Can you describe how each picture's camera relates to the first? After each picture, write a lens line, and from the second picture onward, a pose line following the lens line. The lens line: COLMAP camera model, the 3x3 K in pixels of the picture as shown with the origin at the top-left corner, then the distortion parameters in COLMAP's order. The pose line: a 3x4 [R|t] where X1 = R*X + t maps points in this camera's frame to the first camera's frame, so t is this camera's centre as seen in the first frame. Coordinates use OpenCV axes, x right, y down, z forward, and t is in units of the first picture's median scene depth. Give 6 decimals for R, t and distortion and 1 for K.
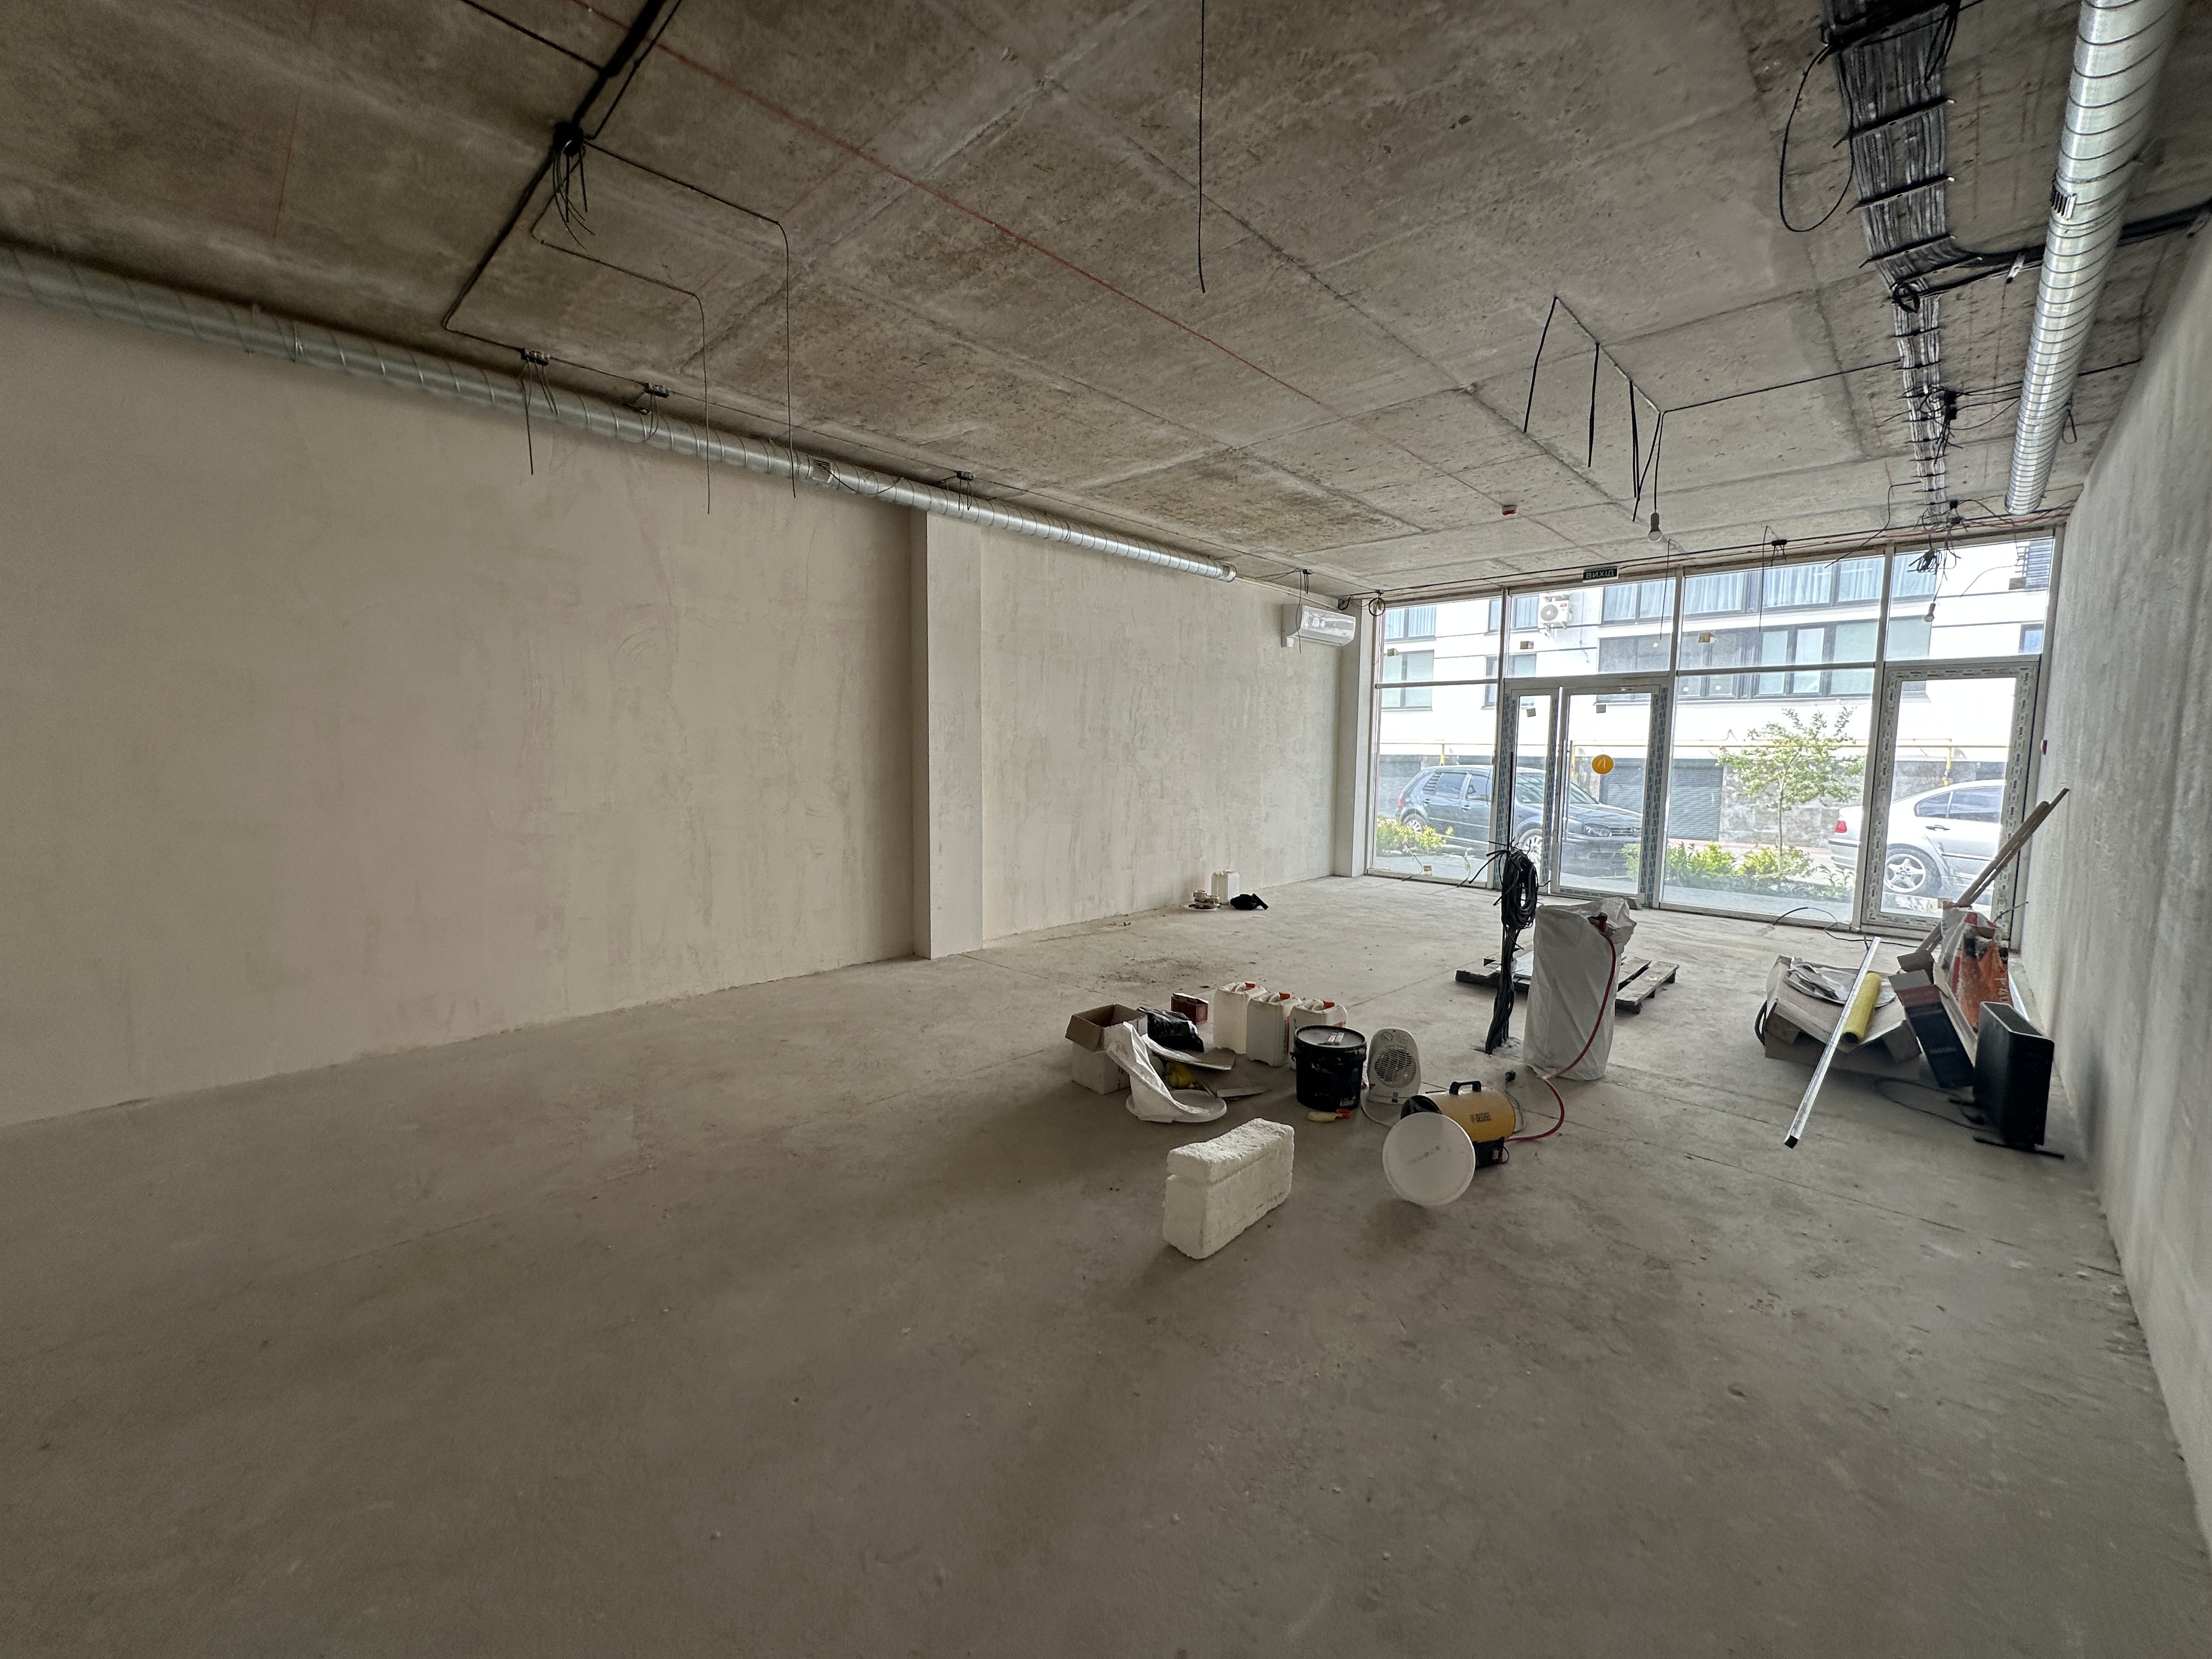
lens RADIAL K [[880.8, 0, 1106.0], [0, 880.8, 829.5], [0, 0, 1]] dist [0.000691, 0.000070]
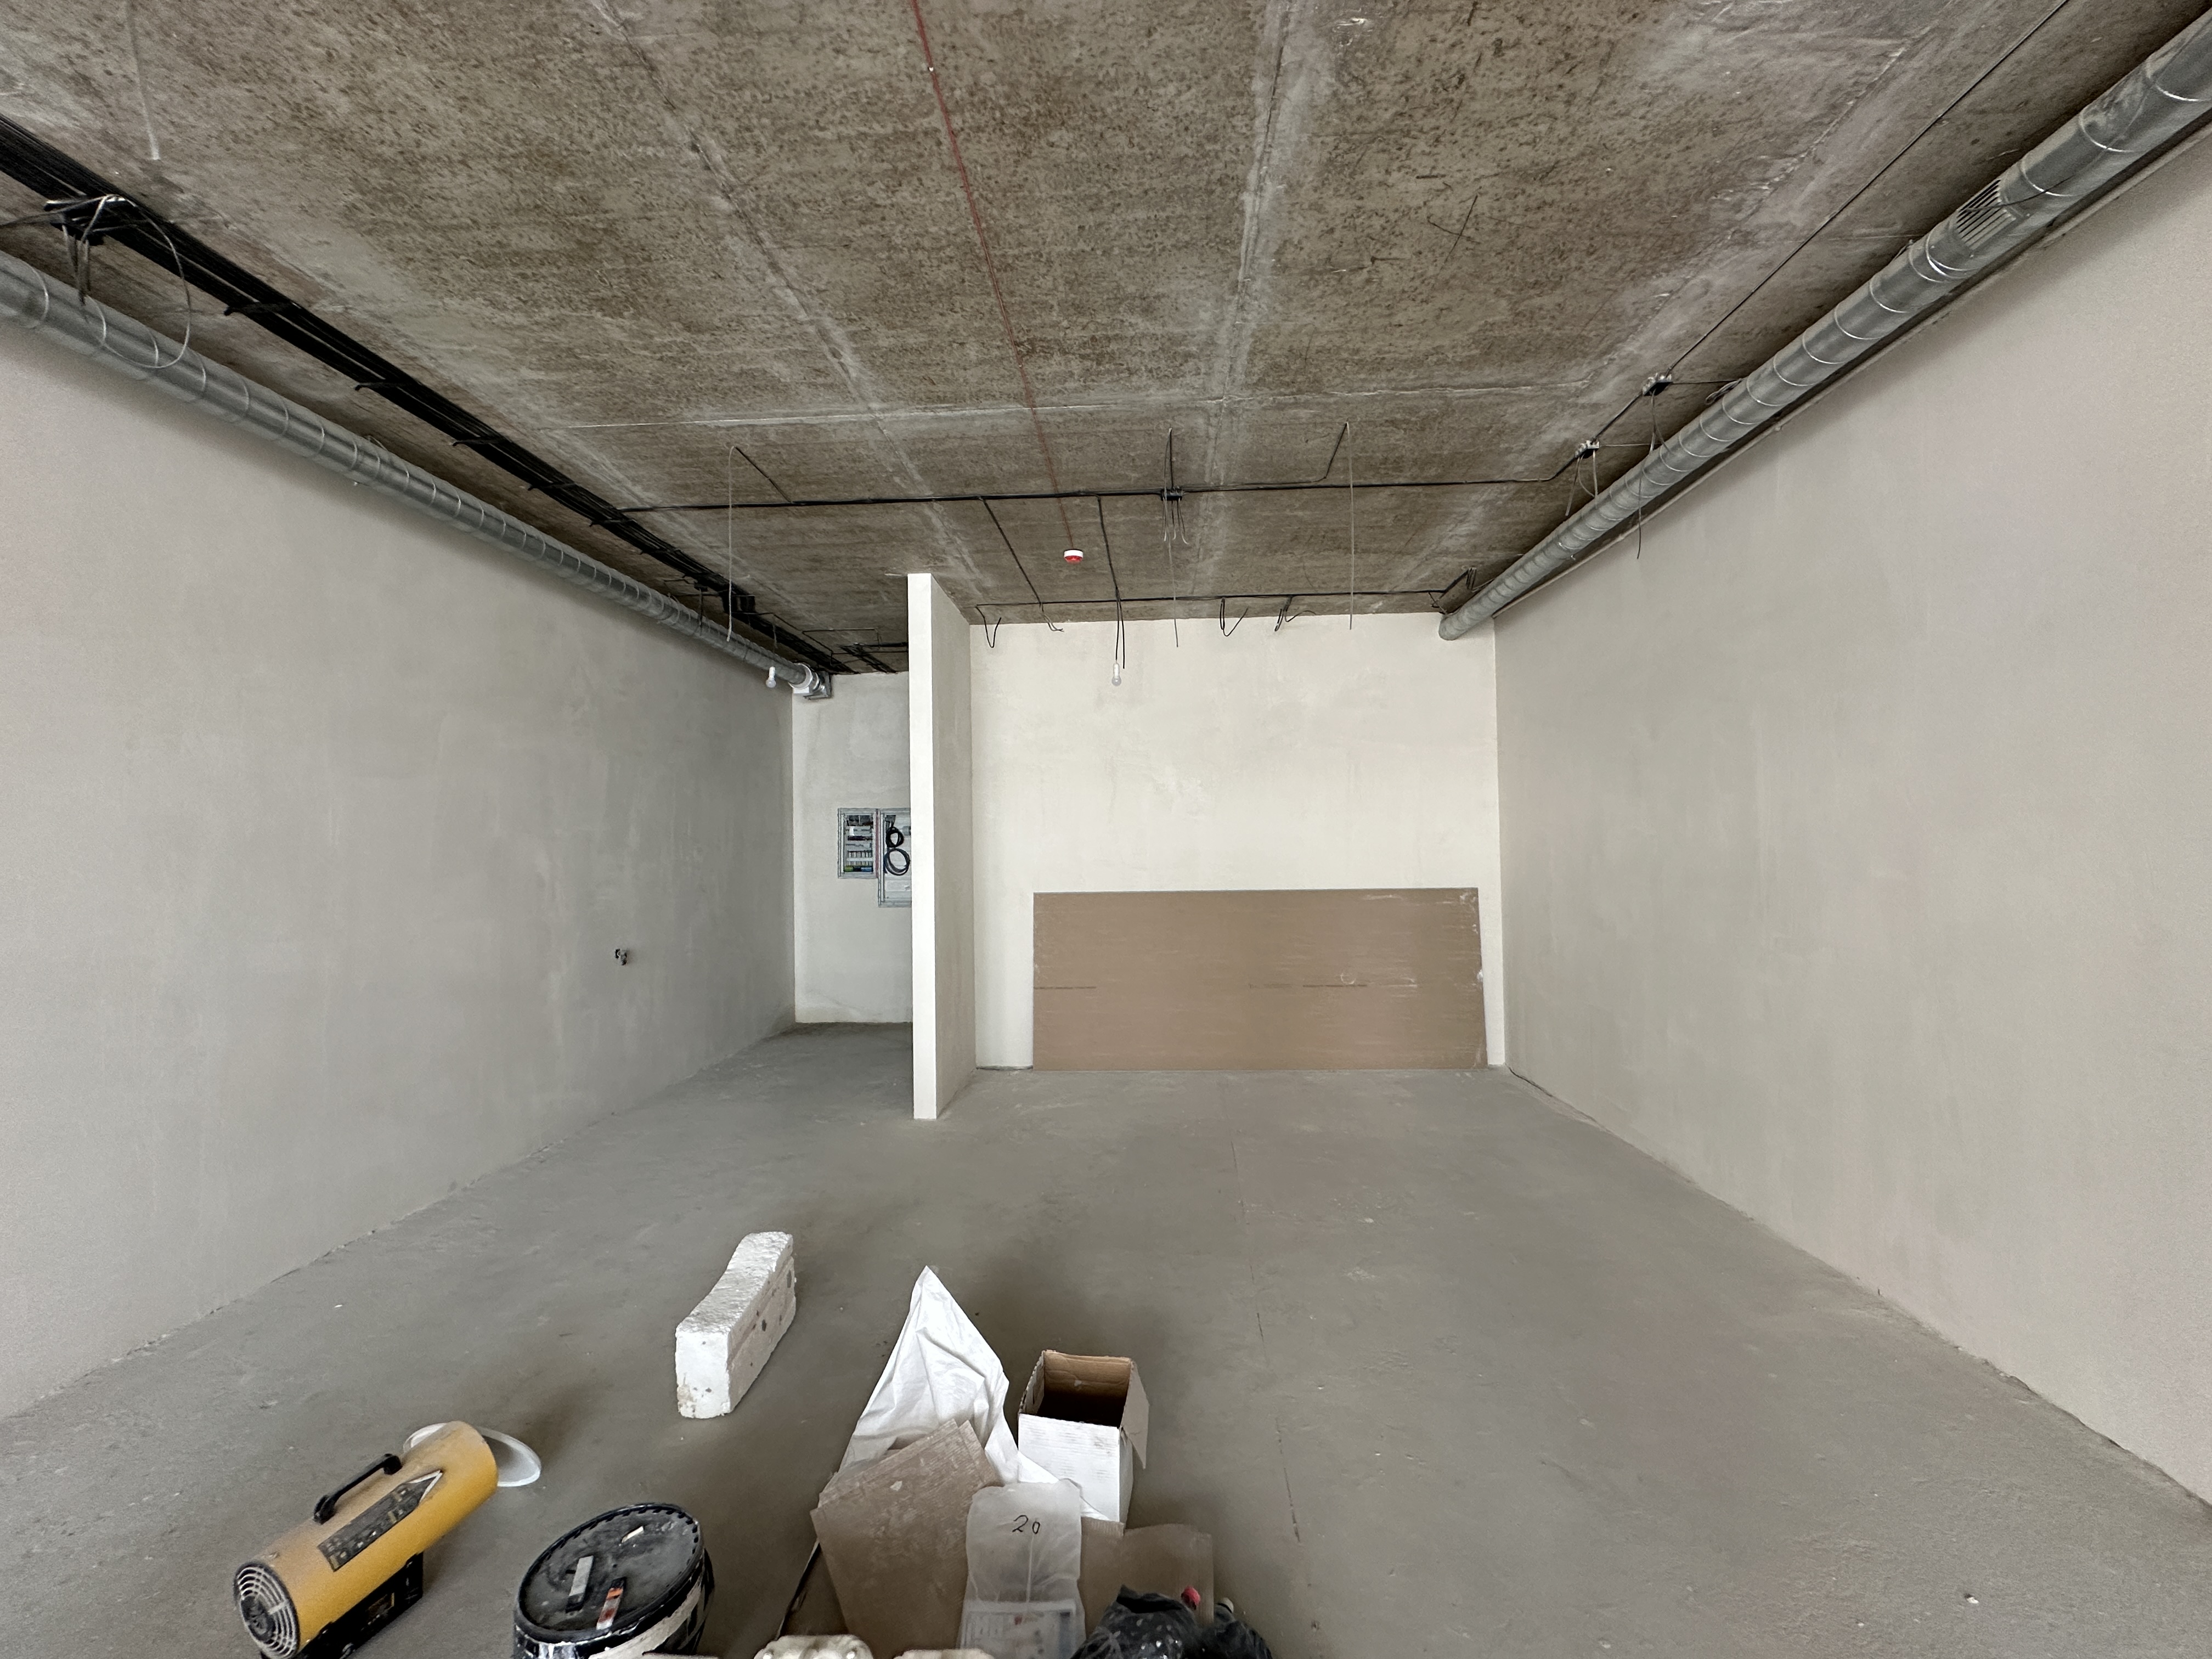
lens RADIAL K [[880.8, 0, 1106.0], [0, 880.8, 829.5], [0, 0, 1]] dist [0.000691, 0.000070]
pose [[-0.750754, -0.011738, -0.660478, 0.462668], [-0.055011, 0.997480, 0.044803, -0.198459], [0.658287, 0.069969, -0.749508, 1.850576]]
